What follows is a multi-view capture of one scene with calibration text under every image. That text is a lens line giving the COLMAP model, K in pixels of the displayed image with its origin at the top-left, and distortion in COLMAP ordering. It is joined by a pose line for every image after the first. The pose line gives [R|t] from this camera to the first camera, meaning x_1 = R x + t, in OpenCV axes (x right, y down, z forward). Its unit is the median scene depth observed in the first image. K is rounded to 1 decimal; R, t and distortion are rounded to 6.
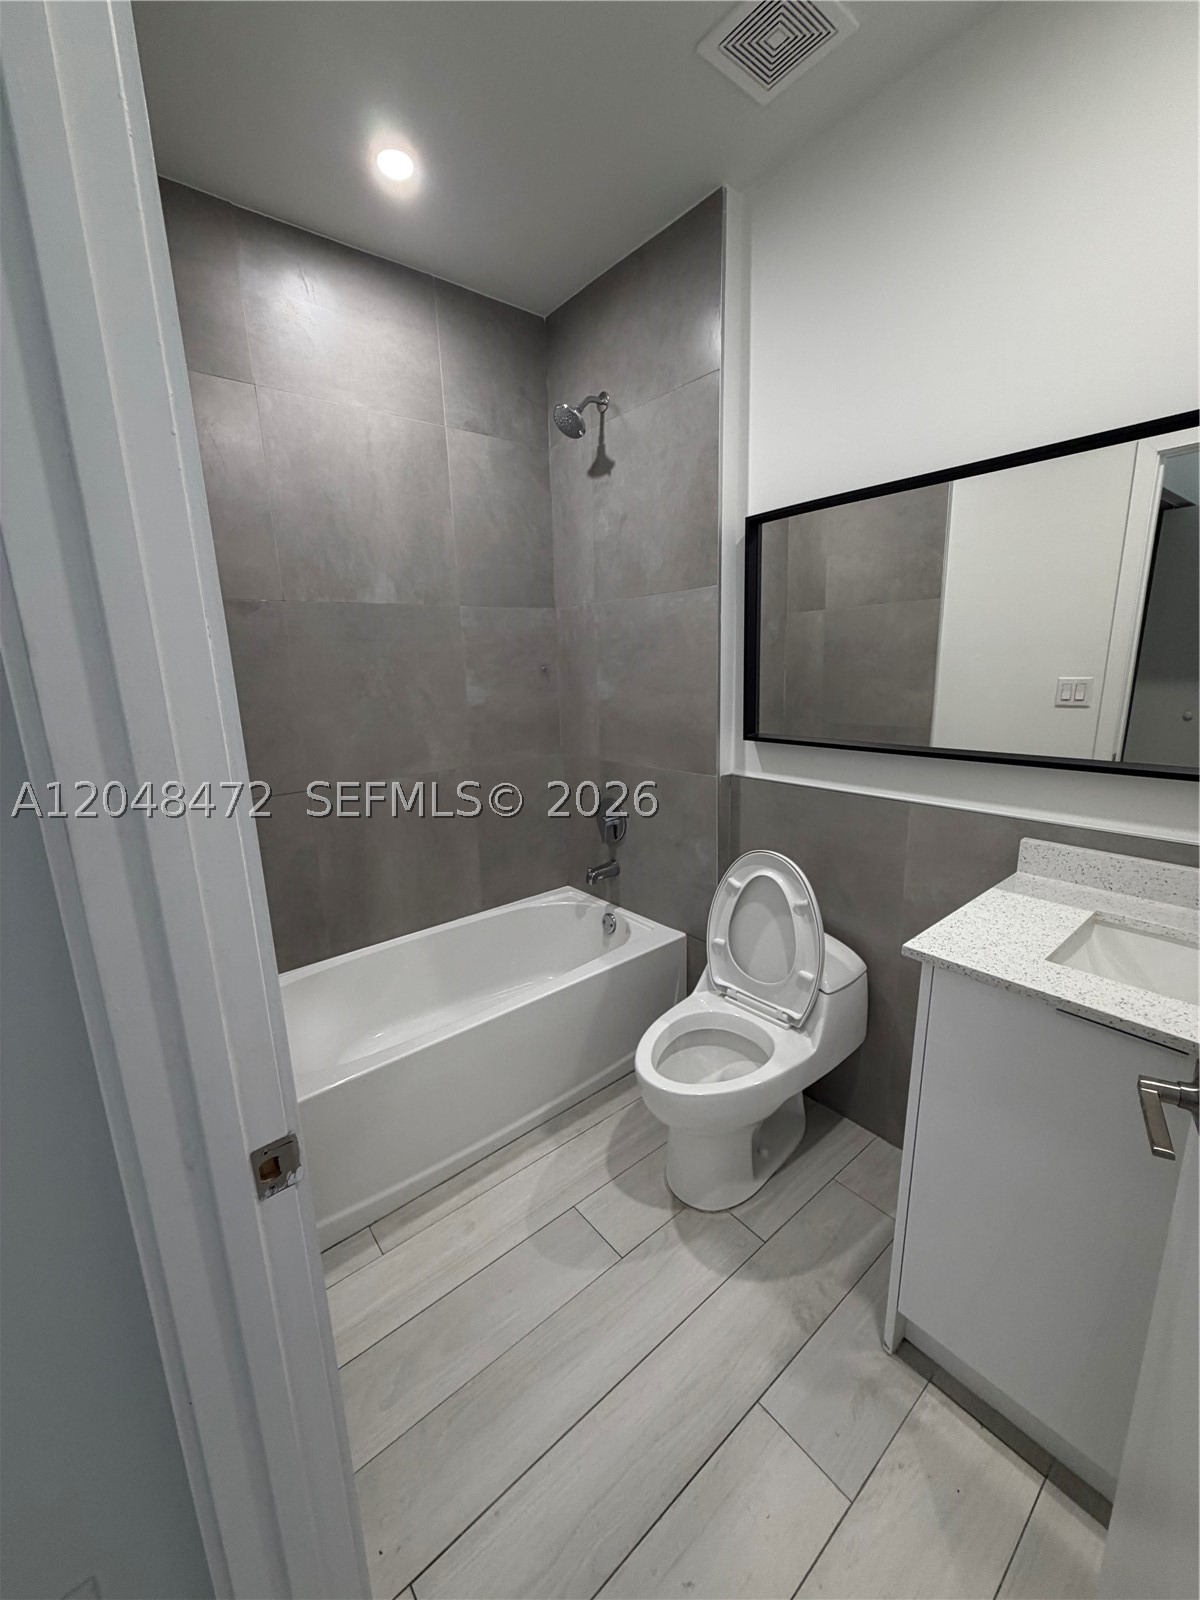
lens RADIAL K [[632.0, 0, 600.0], [0, 632.0, 800.0], [0, 0, 1]] dist [-0.000299, -0.003751]
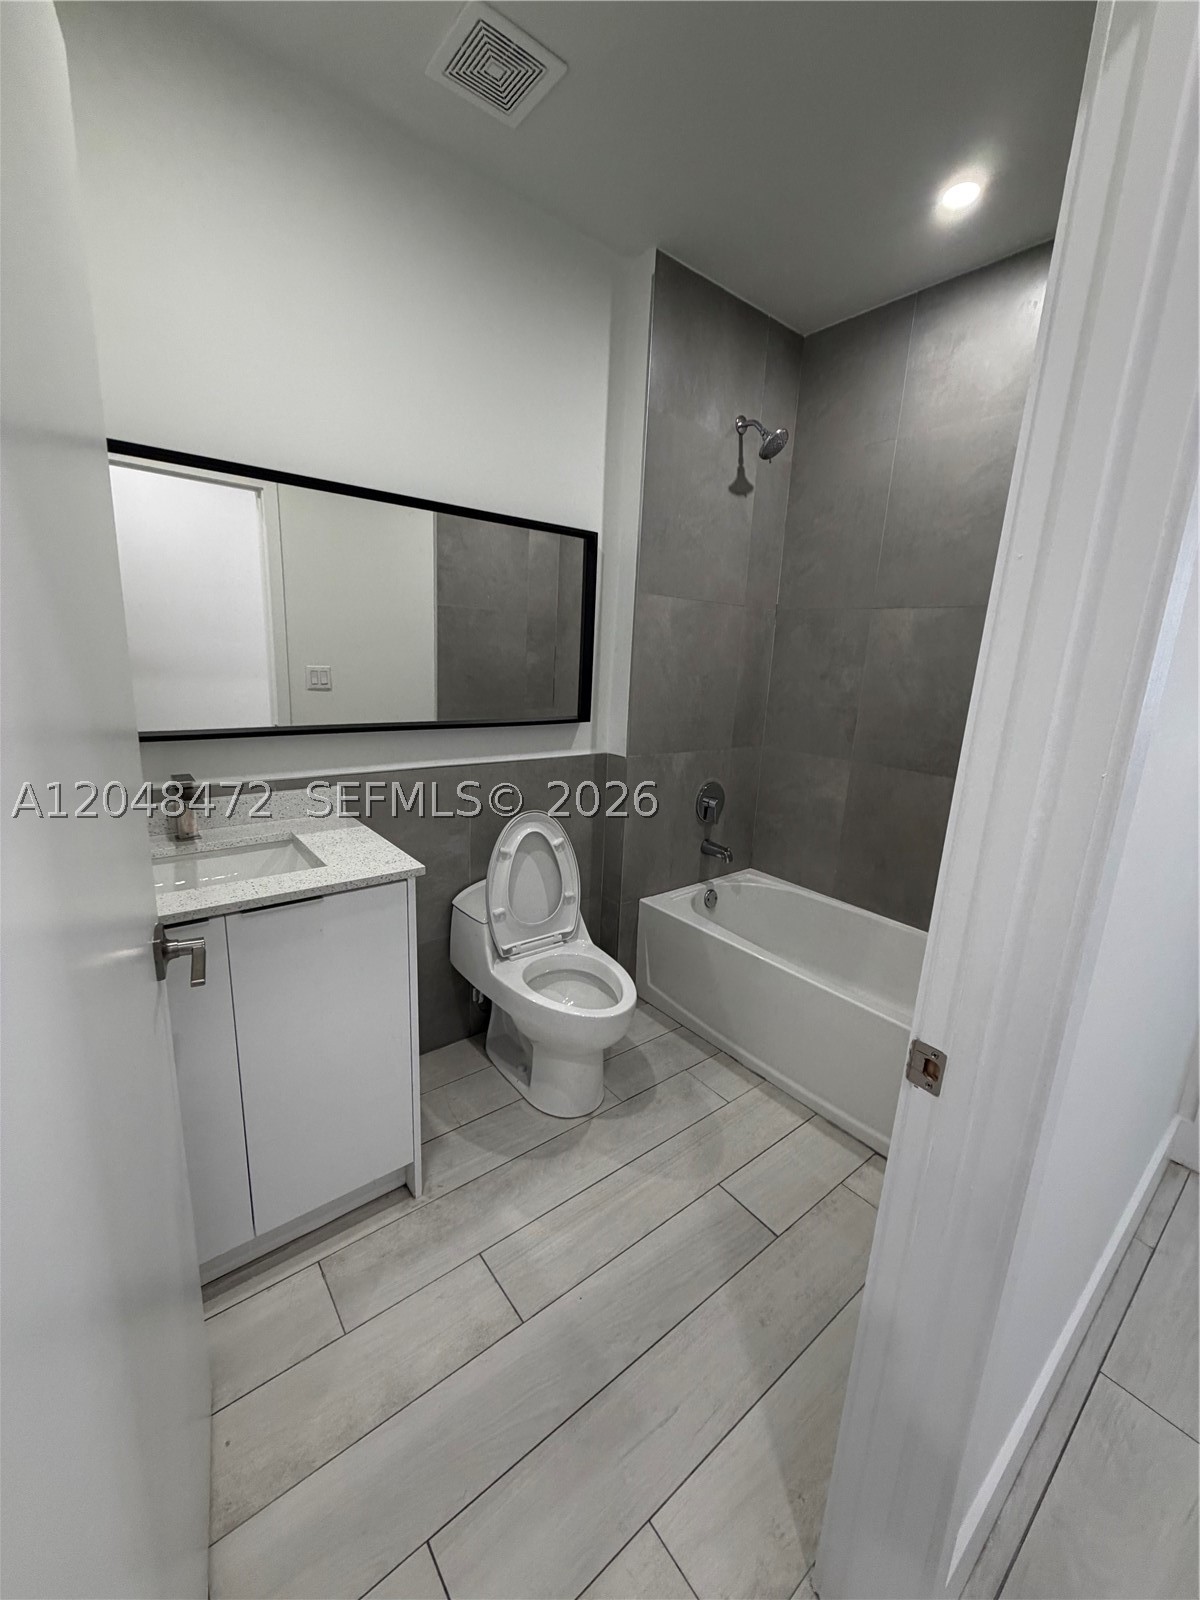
lens RADIAL K [[632.0, 0, 600.0], [0, 632.0, 800.0], [0, 0, 1]] dist [-0.000299, -0.003751]
pose [[0.014180, -0.187782, 0.982108, -0.877243], [0.182431, 0.966207, 0.182107, -0.123198], [-0.983116, 0.176585, 0.047958, 0.841715]]
